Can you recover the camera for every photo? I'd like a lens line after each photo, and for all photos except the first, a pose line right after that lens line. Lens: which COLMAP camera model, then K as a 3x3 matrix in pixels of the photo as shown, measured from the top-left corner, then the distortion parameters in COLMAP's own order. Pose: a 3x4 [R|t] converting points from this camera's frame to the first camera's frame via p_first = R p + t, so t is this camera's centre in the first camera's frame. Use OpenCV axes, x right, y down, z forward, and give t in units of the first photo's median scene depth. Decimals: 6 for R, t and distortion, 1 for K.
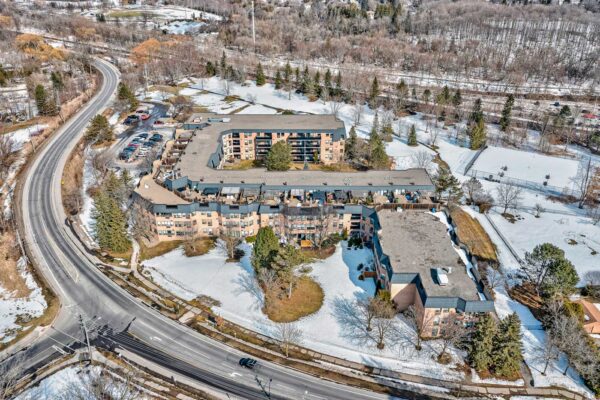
lens RADIAL K [[494.4, 0, 328.9], [0, 494.4, 177.8], [0, 0, 1]] dist [-0.033150, 0.015473]
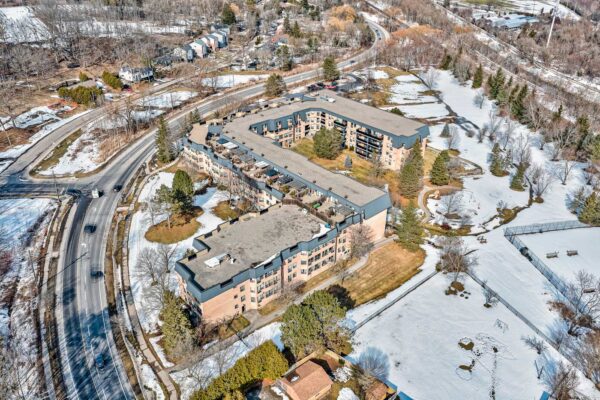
lens RADIAL K [[480.7, 0, 294.4], [0, 480.7, 200.1], [0, 0, 1]] dist [-0.037831, 0.007169]
pose [[0.649947, 0.374134, -0.661508, 0.773726], [-0.323834, 0.923792, 0.204301, -0.151492], [0.687532, 0.081434, 0.721574, 0.275906]]
